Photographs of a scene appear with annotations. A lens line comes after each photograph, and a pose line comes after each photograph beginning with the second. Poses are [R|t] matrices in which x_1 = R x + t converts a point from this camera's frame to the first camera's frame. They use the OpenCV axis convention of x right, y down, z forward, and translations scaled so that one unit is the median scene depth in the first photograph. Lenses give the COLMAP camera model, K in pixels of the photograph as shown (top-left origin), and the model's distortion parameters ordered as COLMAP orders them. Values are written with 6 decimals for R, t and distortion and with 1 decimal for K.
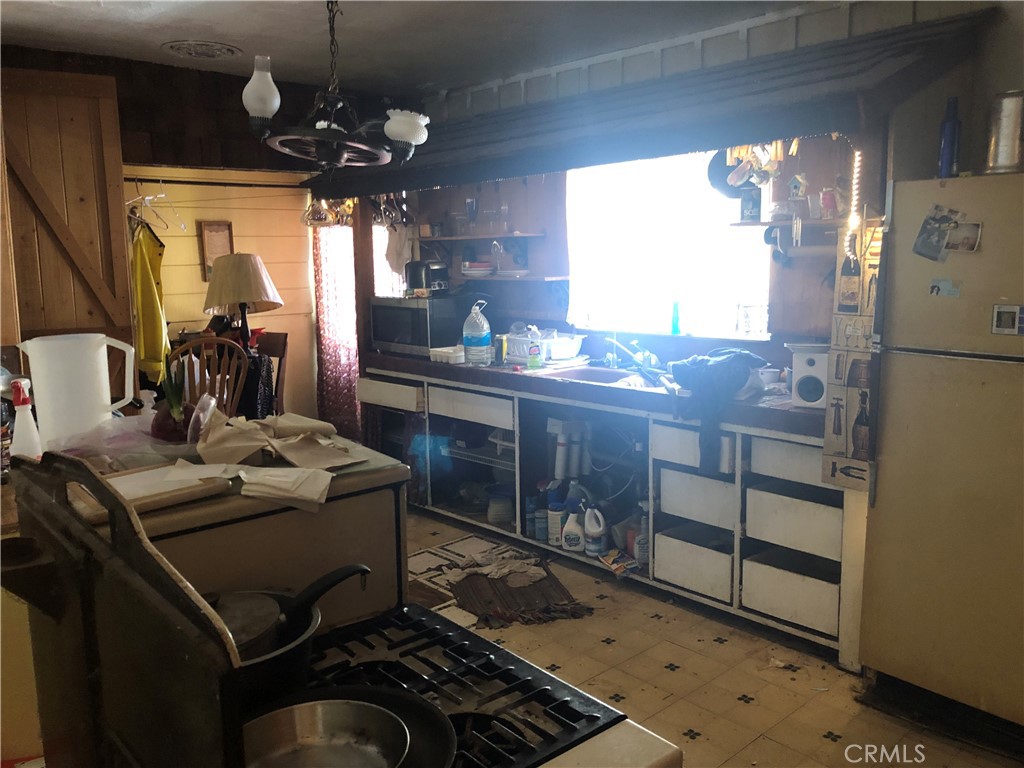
lens RADIAL K [[833.2, 0, 512.0], [0, 833.2, 384.0], [0, 0, 1]] dist [0.099971, -0.185375]
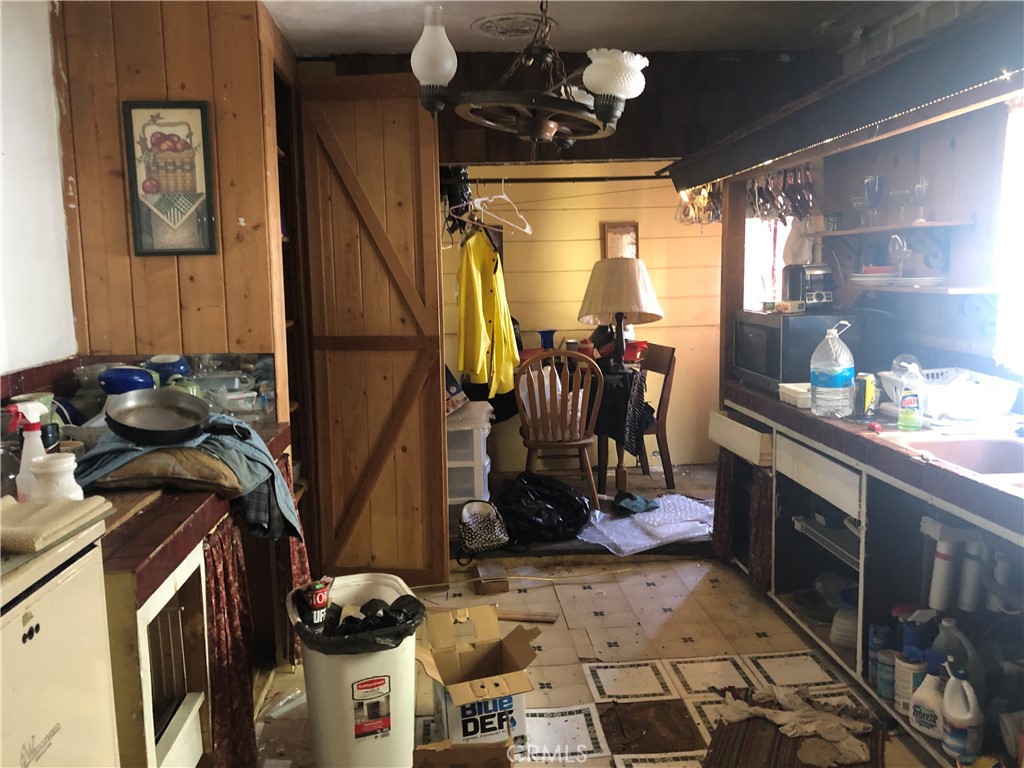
lens RADIAL K [[825.4, 0, 512.0], [0, 825.4, 384.0], [0, 0, 1]] dist [-0.003289, -0.007791]
pose [[0.780080, 0.085263, -0.619843, 0.176429], [-0.085605, 0.995899, 0.029257, -0.045645], [0.619796, 0.030239, 0.784180, 0.304636]]
